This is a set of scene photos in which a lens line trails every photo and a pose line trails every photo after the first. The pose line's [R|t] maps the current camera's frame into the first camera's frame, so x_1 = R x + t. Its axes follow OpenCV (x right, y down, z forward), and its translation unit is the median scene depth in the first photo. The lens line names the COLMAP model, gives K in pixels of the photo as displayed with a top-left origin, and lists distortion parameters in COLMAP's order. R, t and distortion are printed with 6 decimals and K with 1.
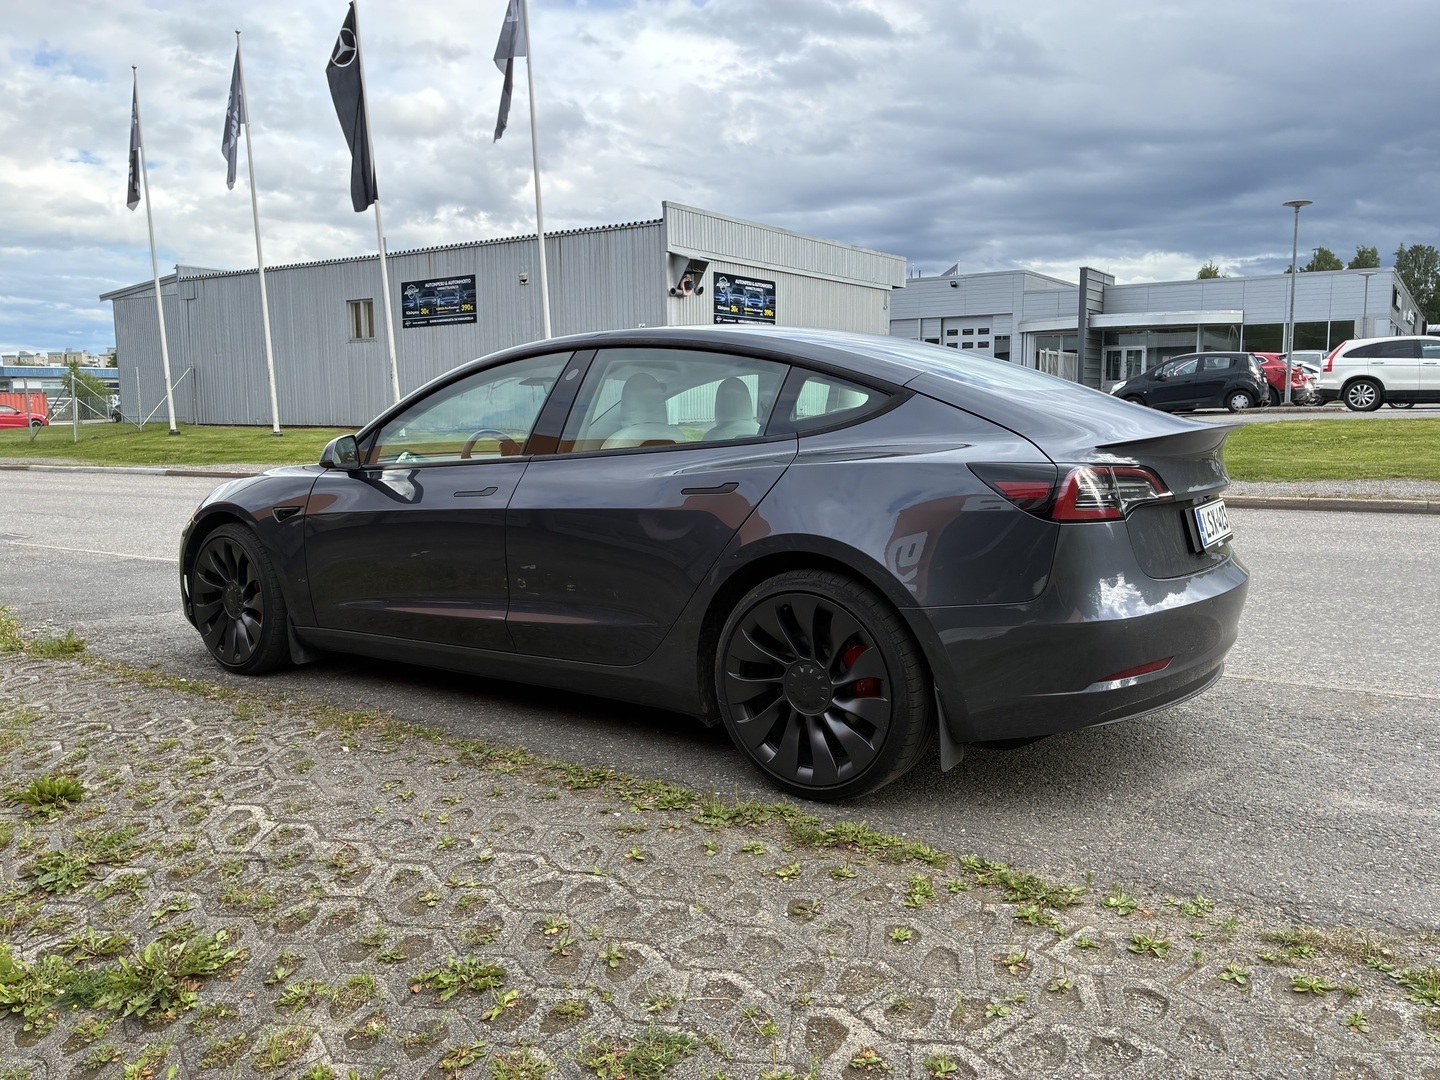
lens RADIAL K [[1182.0, 0, 715.8], [0, 1182.0, 535.7], [0, 0, 1]] dist [0.018150, 0.016578]
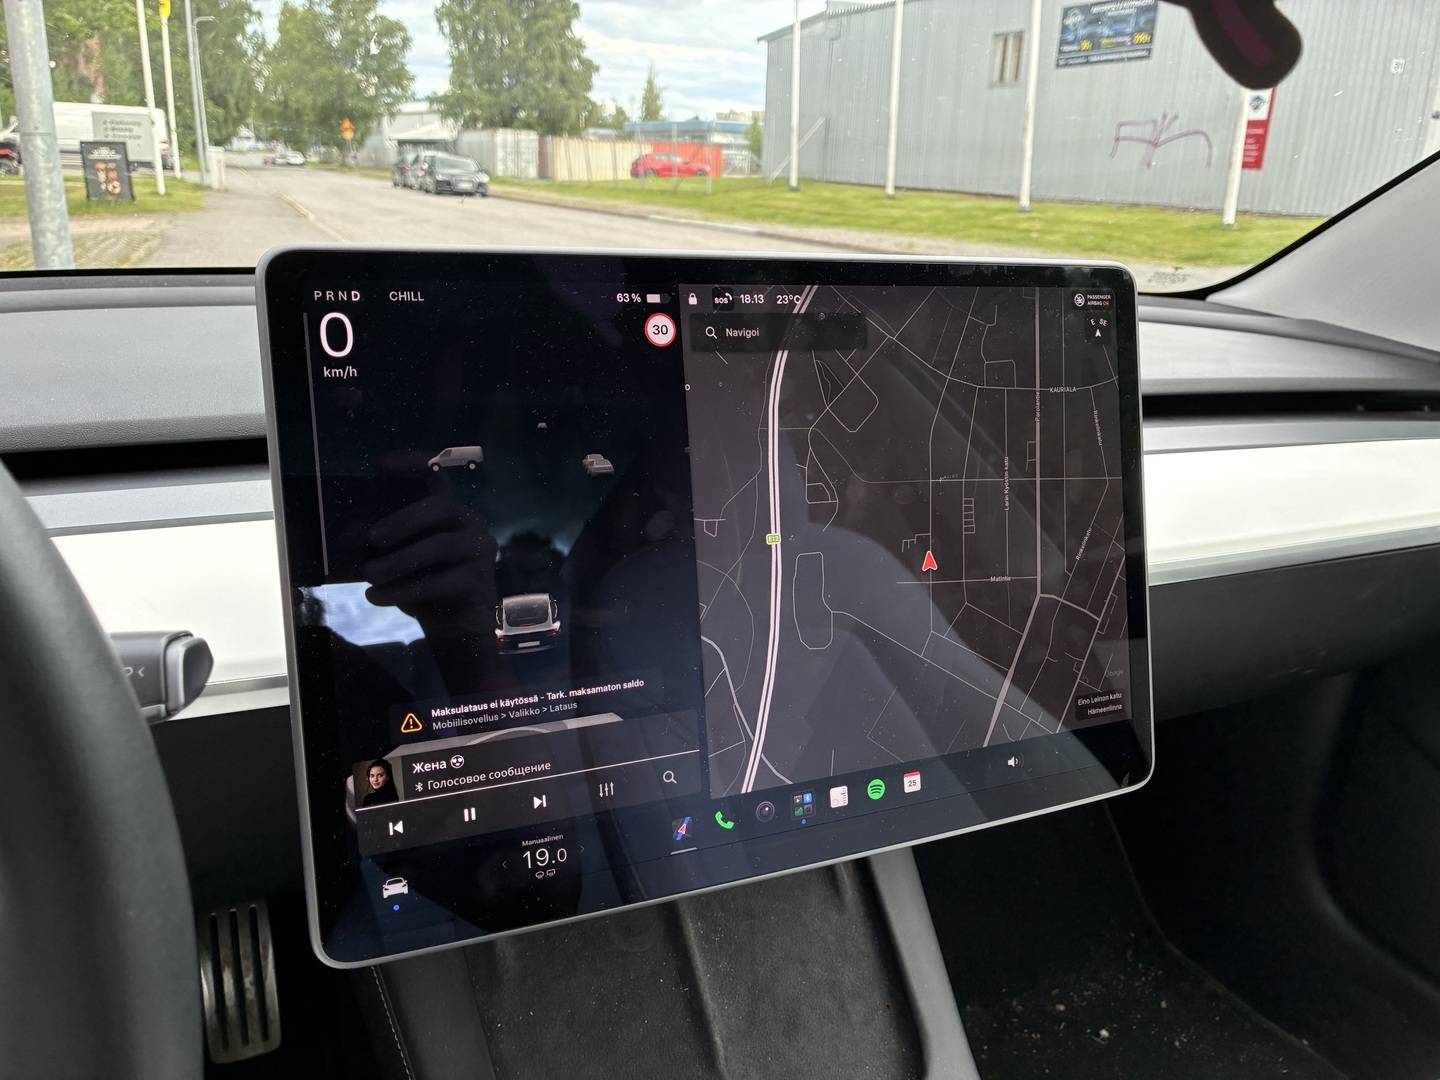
lens RADIAL K [[1182.0, 0, 708.0], [0, 1182.0, 530.0], [0, 0, 1]] dist [0.018150, 0.016578]
pose [[0.852398, 0.199746, -0.483238, -0.015055], [-0.110675, 0.972143, 0.206611, -0.013065], [0.511046, -0.122632, 0.850760, 0.165308]]
